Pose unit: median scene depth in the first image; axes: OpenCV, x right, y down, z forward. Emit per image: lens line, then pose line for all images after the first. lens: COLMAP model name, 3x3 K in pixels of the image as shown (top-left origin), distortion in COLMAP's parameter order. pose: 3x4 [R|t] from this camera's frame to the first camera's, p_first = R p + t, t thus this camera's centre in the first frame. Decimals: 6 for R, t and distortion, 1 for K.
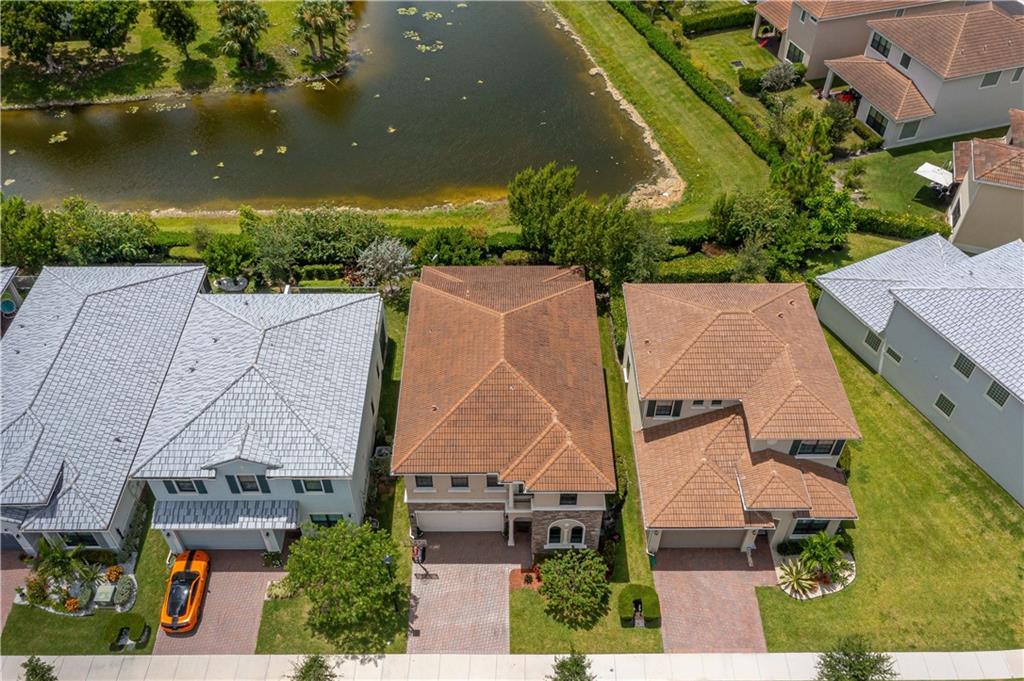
lens RADIAL K [[847.6, 0, 512.0], [0, 847.6, 340.5], [0, 0, 1]] dist [0.003863, -0.000598]
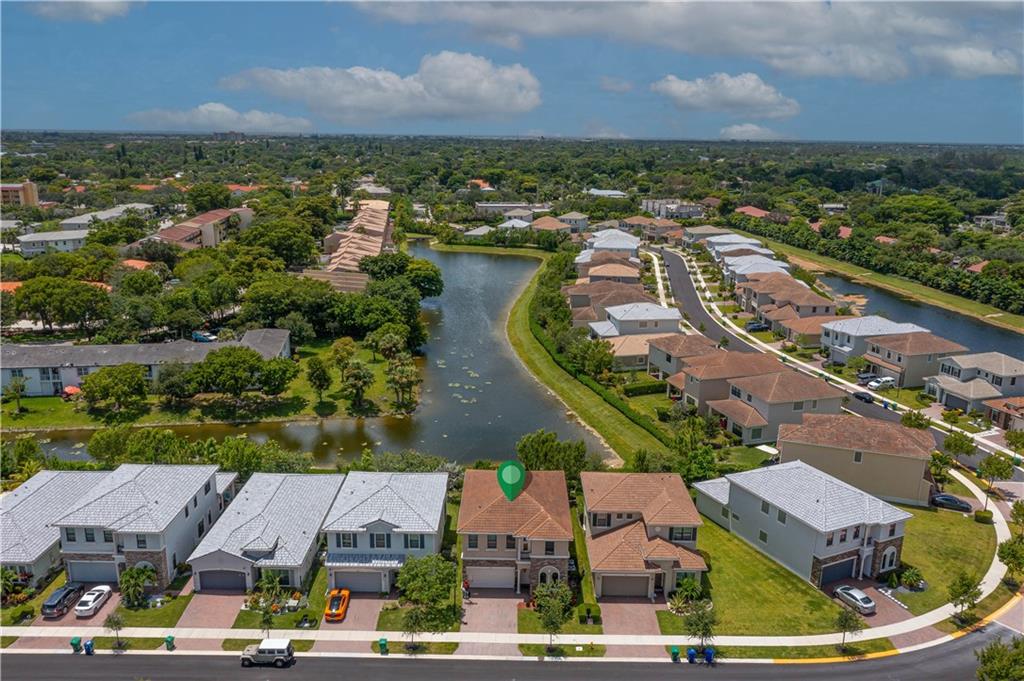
lens RADIAL K [[782.3, 0, 514.5], [0, 782.3, 342.5], [0, 0, 1]] dist [-0.002884, -0.002367]
pose [[0.999865, 0.016236, -0.002564, -0.013928], [-0.015295, 0.861906, -0.506837, 0.632430], [-0.006019, 0.506808, 0.862038, -0.688212]]
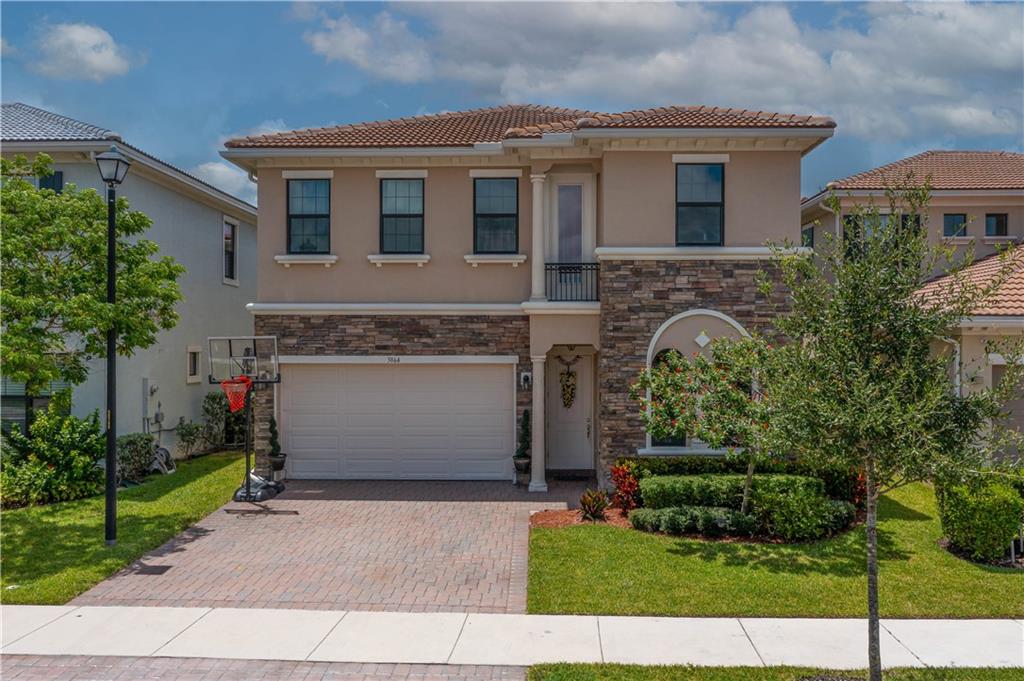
lens RADIAL K [[812.9, 0, 518.7], [0, 812.9, 342.8], [0, 0, 1]] dist [0.002469, -0.001002]
pose [[0.999416, 0.001144, -0.034140, 0.002527], [-0.024874, 0.709379, -0.704389, 0.437286], [0.023412, 0.704827, 0.708993, 0.748090]]
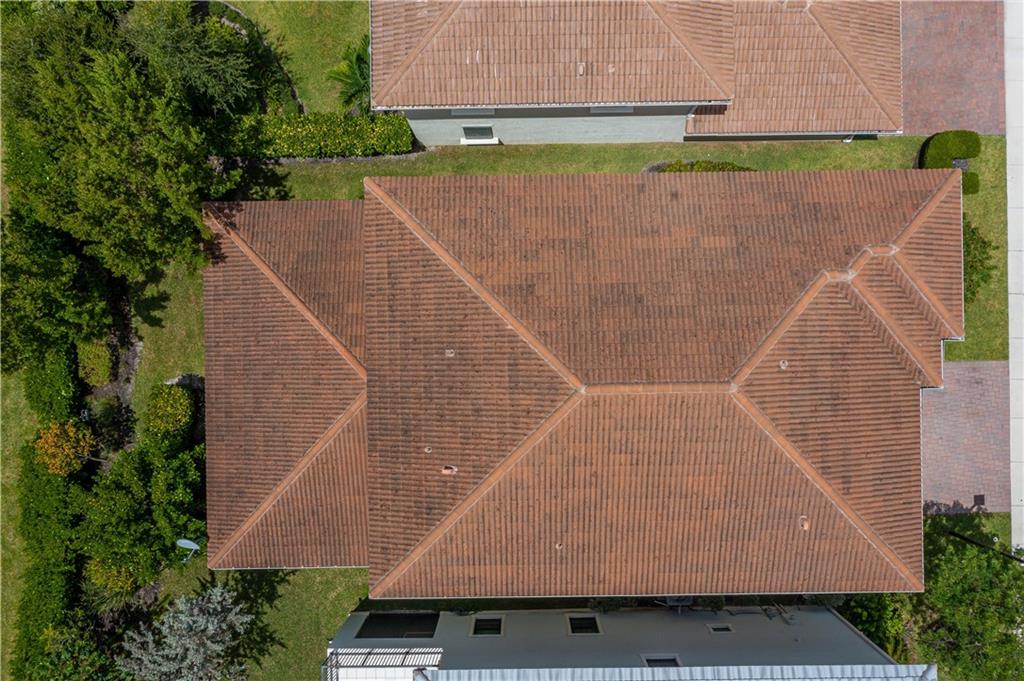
lens RADIAL K [[815.8, 0, 513.3], [0, 815.8, 343.3], [0, 0, 1]] dist [0.005473, -0.006906]
pose [[-0.009968, -0.999943, 0.003730, 0.011887], [0.712788, -0.004489, 0.701365, -0.351683], [-0.701309, 0.009650, 0.712792, 0.756679]]
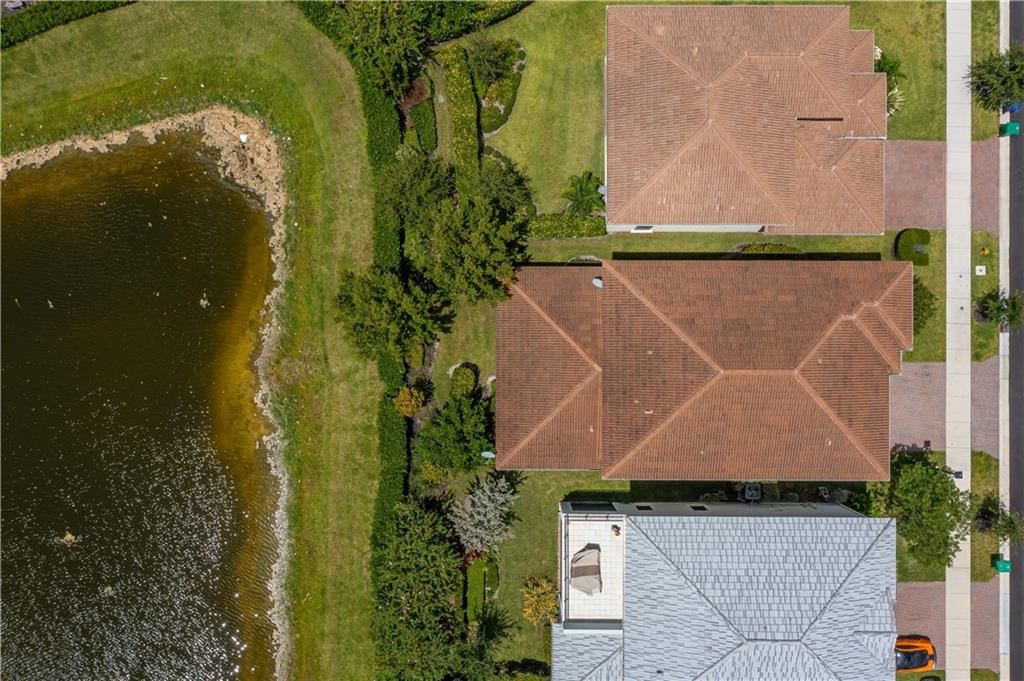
lens RADIAL K [[812.2, 0, 512.0], [0, 812.2, 340.5], [0, 0, 1]] dist [0.000842, 0.004845]
pose [[0.007331, -0.999947, 0.007257, 0.013806], [0.715174, 0.010315, 0.698870, -0.782877], [-0.698908, 0.000067, 0.715212, 0.576417]]
